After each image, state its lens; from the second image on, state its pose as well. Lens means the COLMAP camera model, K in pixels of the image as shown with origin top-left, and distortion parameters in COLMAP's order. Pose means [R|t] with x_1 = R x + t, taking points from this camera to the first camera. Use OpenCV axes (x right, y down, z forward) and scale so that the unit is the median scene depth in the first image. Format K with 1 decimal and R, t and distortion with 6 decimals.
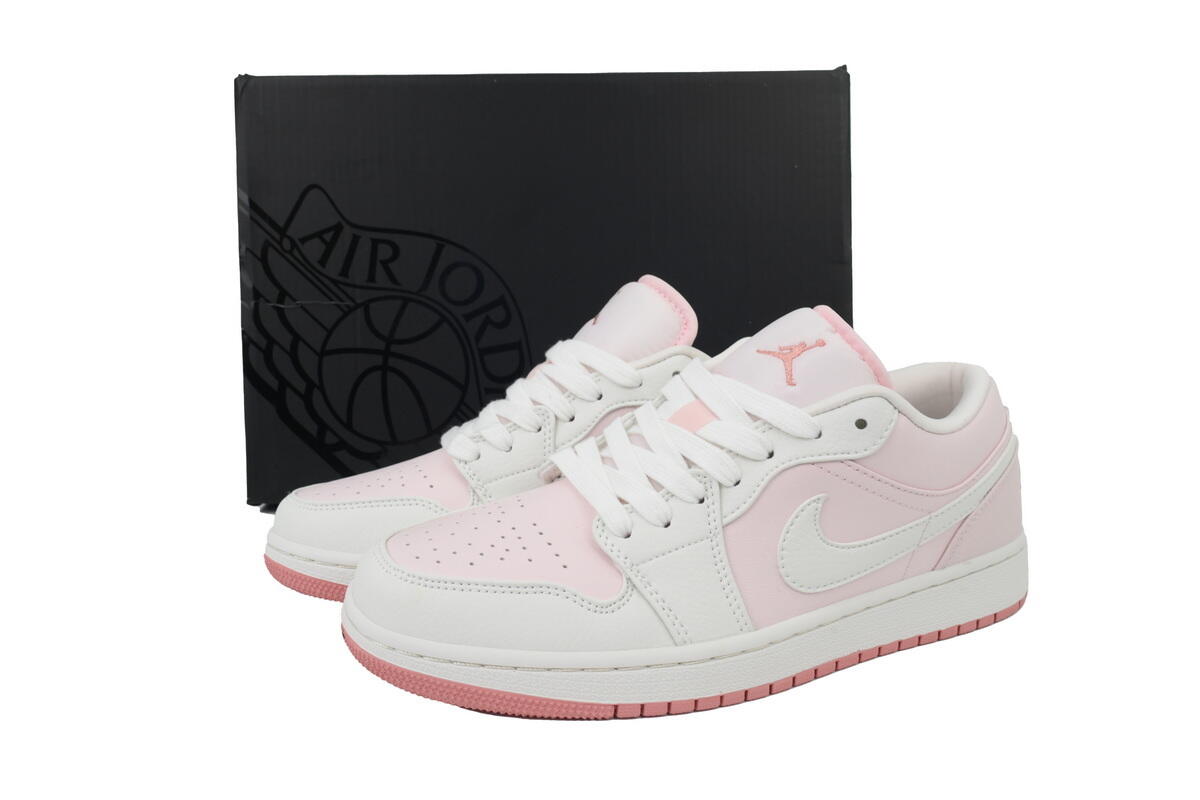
lens RADIAL K [[904.3, 0, 597.8], [0, 904.3, 395.4], [0, 0, 1]] dist [-0.005252, 0.002975]
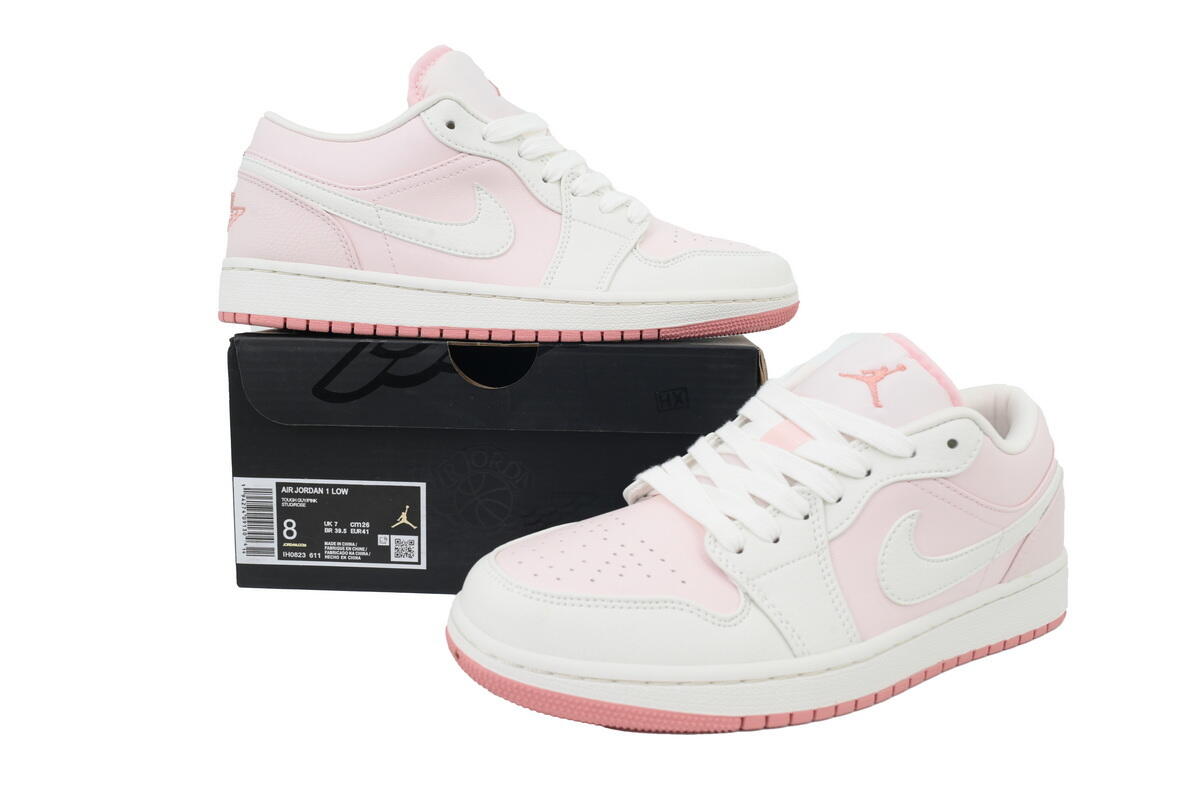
lens RADIAL K [[904.3, 0, 602.9], [0, 904.3, 402.9], [0, 0, 1]] dist [-0.005252, 0.002975]
pose [[0.991638, 0.014057, 0.128284, -0.251618], [-0.010341, 0.999509, -0.029587, 0.019406], [-0.128636, 0.028013, 0.991296, 0.002152]]
